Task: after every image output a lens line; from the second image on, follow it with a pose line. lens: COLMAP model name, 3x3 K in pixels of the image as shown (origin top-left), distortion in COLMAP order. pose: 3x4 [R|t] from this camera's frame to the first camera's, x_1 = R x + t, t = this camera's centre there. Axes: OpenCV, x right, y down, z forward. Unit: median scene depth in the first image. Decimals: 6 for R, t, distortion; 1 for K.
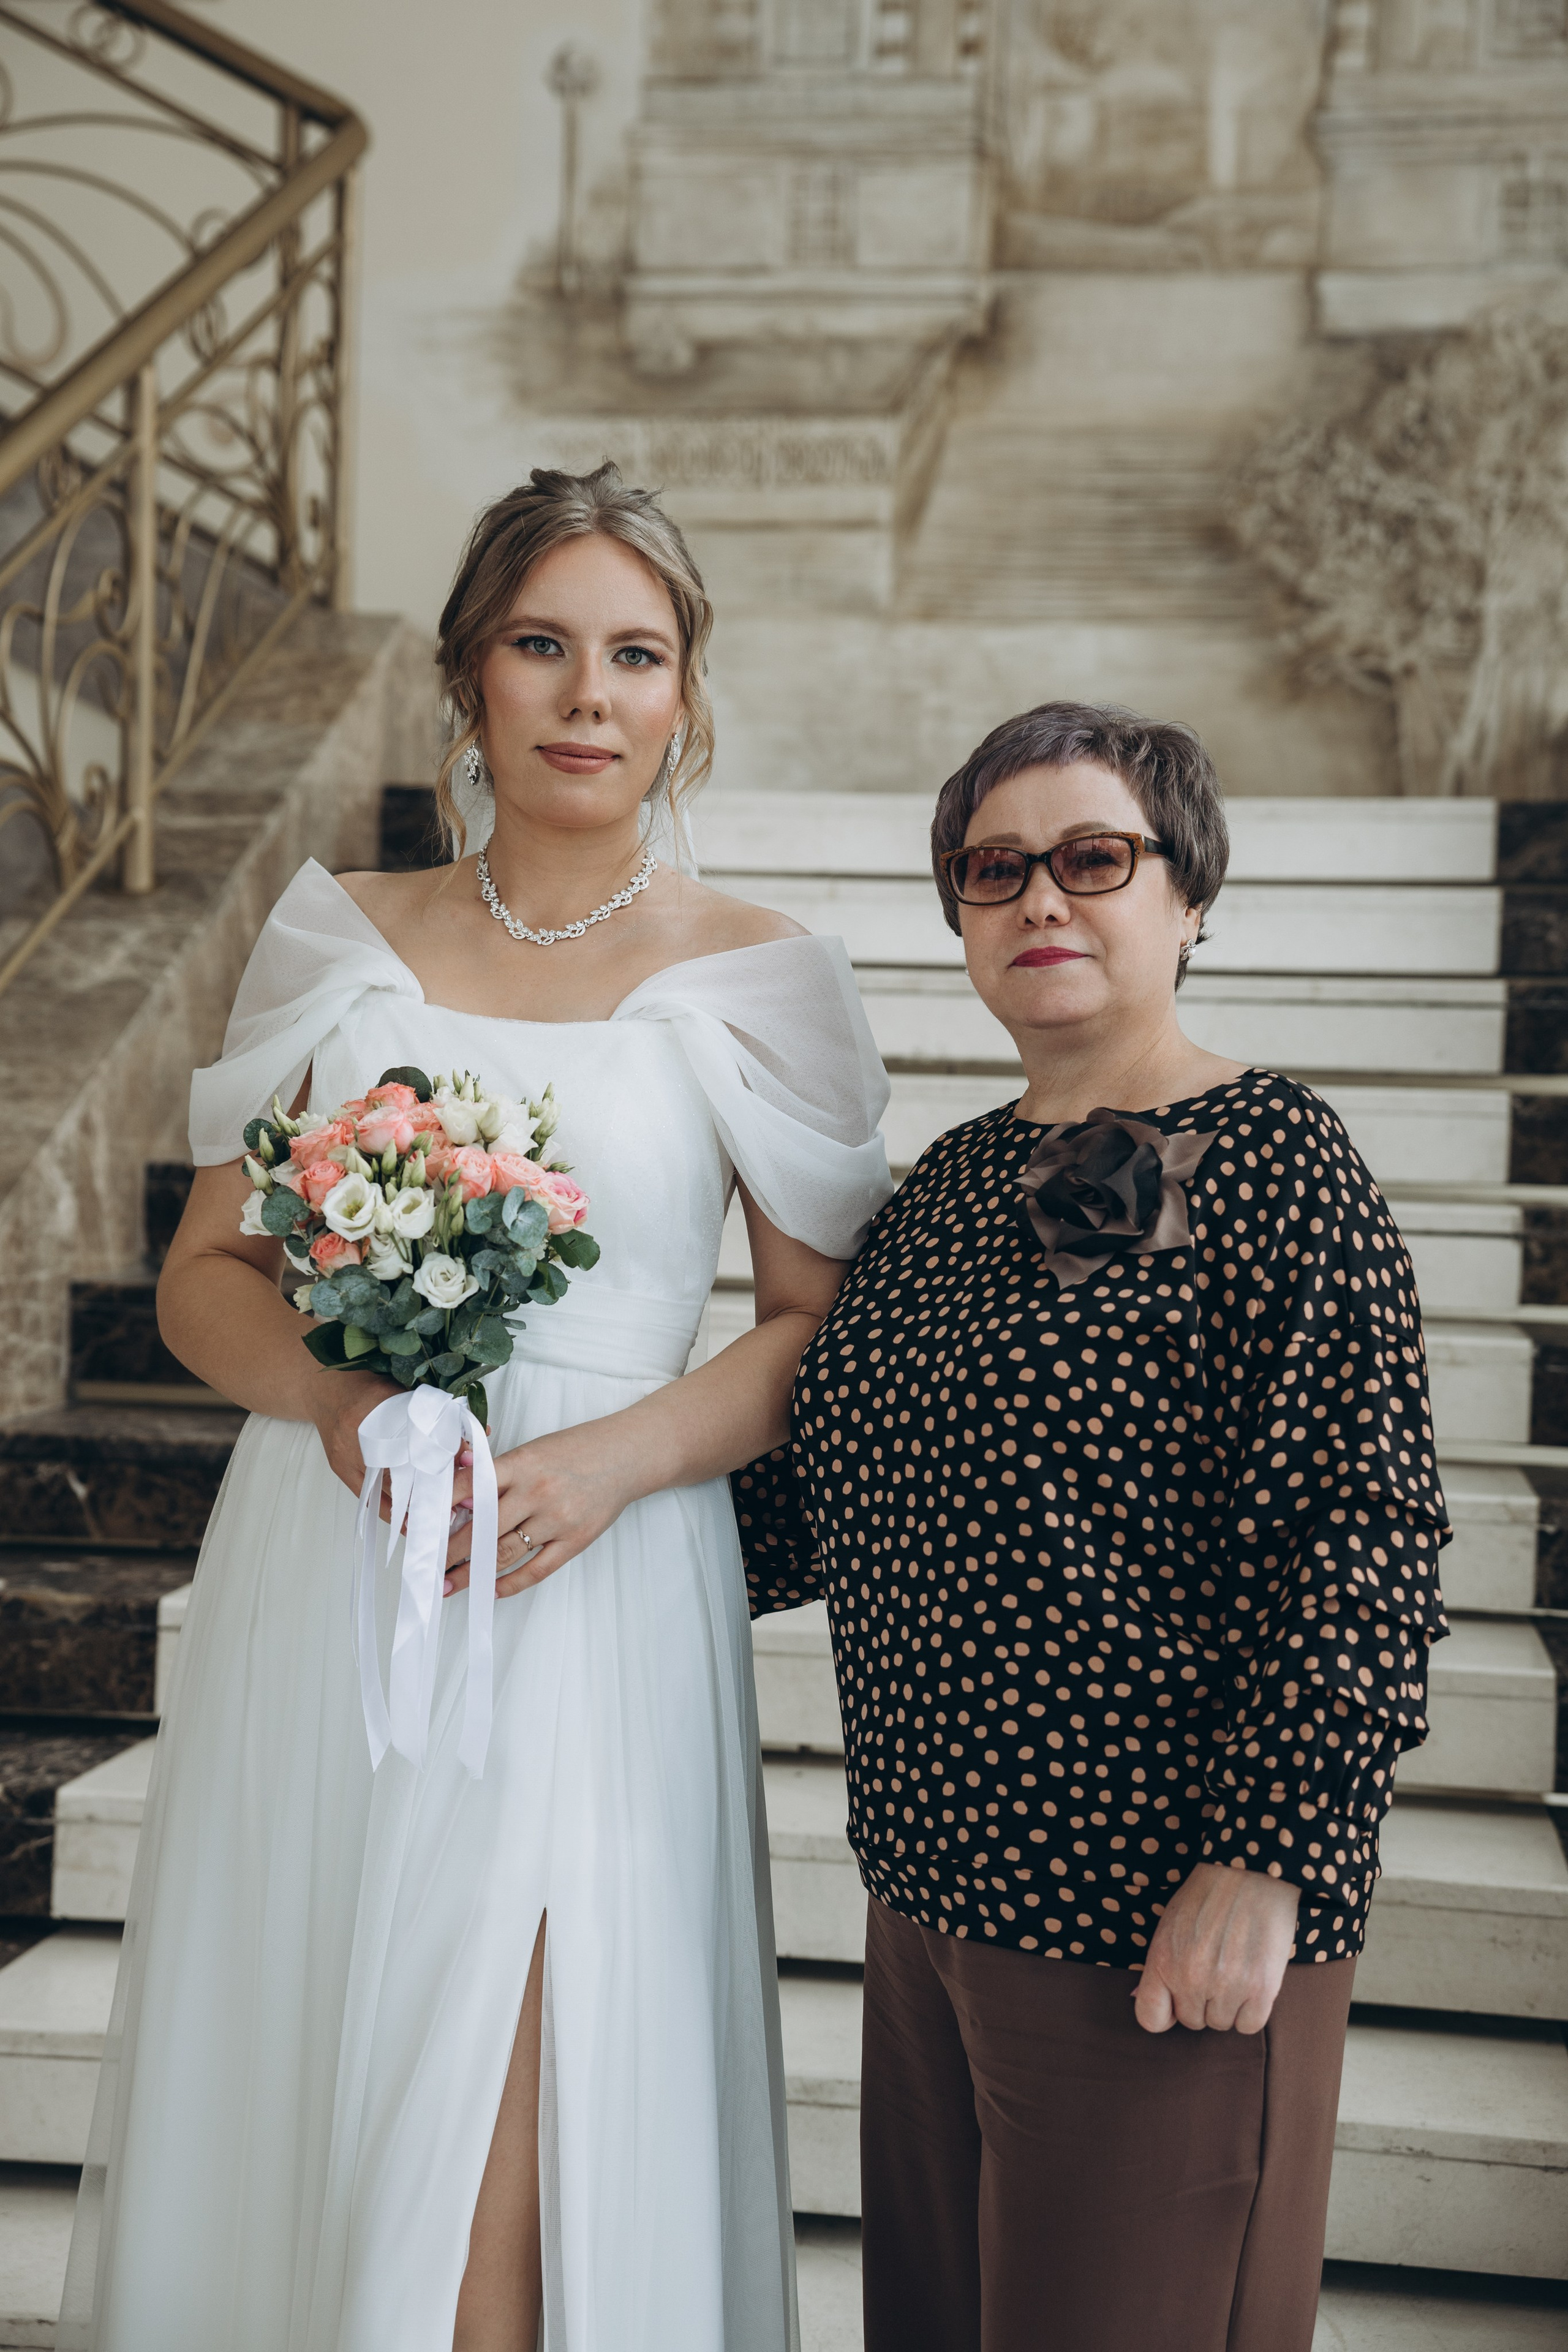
lens RADIAL K [[3716.4, 0, 791.1], [0, 3716.4, 1177.7], [0, 0, 1]] dist [0.604010, -1.580858]
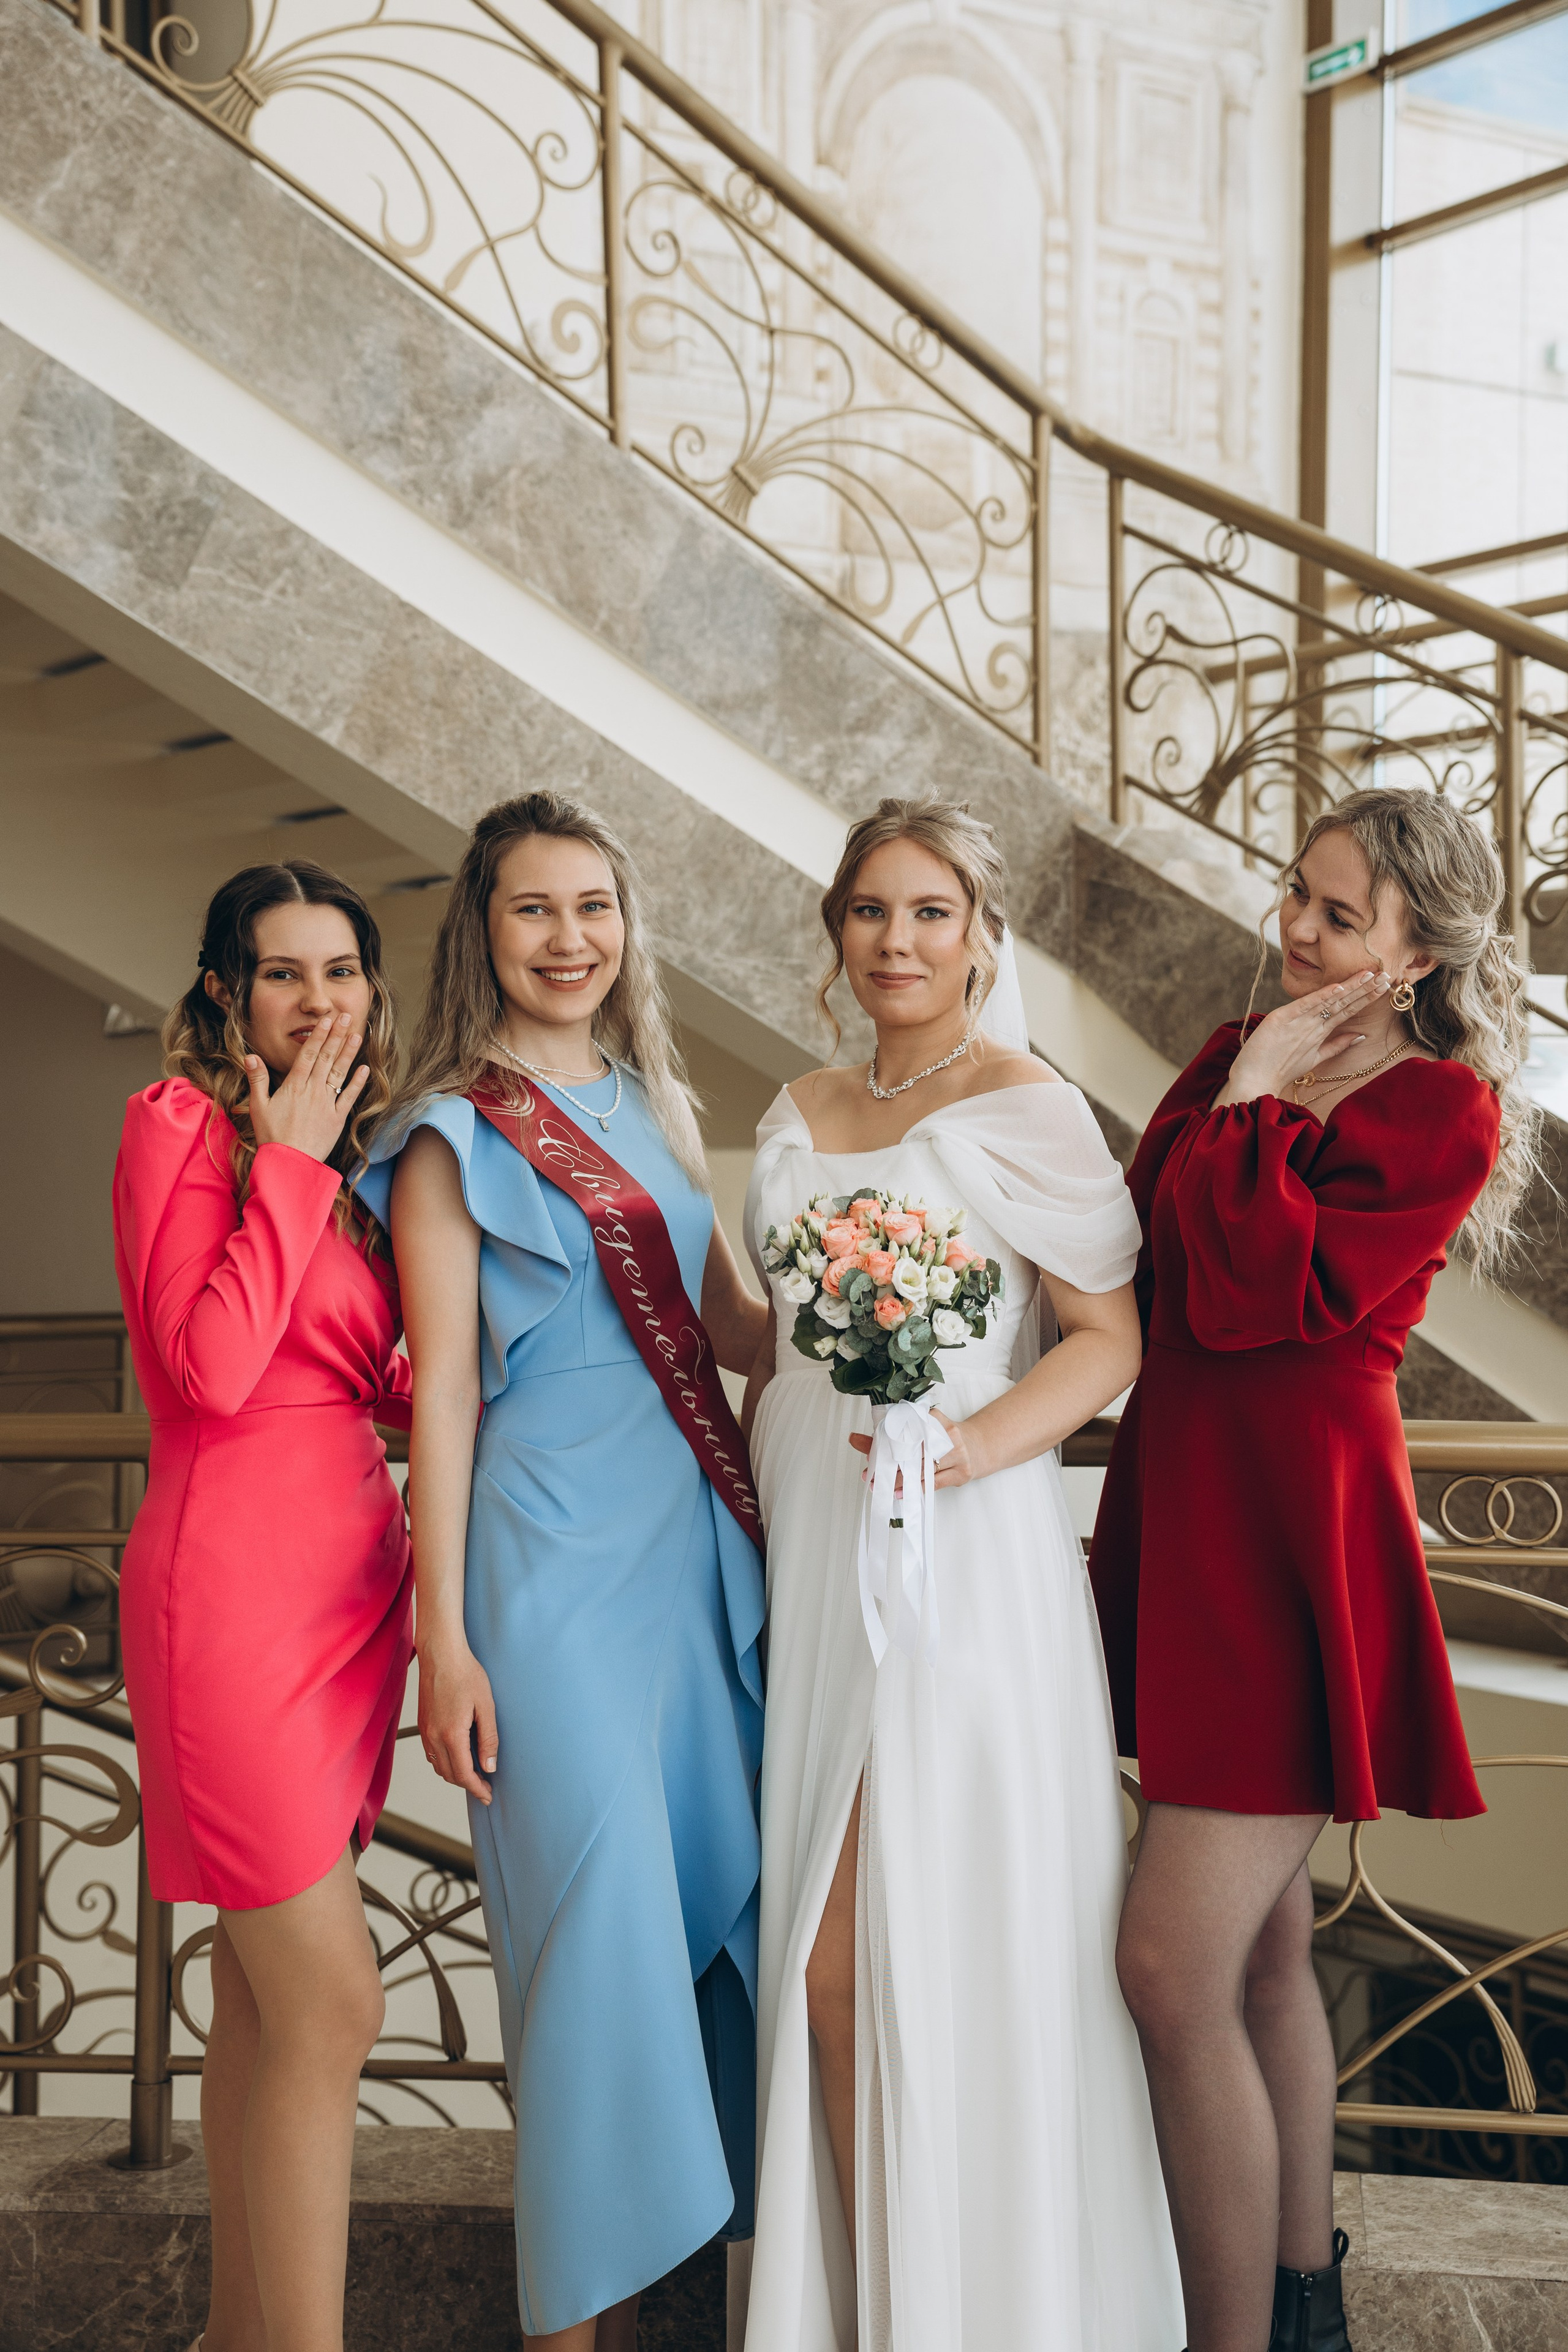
lens RADIAL K [[3220.9, 0, 775.2], [0, 3220.9, 1185.4], [0, 0, 1]] dist [0.415023, -0.820797]
pose [[0.739020, -0.033937, 0.672828, -0.699307], [0.047404, 0.998874, -0.001685, -0.027891], [-0.672013, 0.033140, 0.739797, 0.227493]]
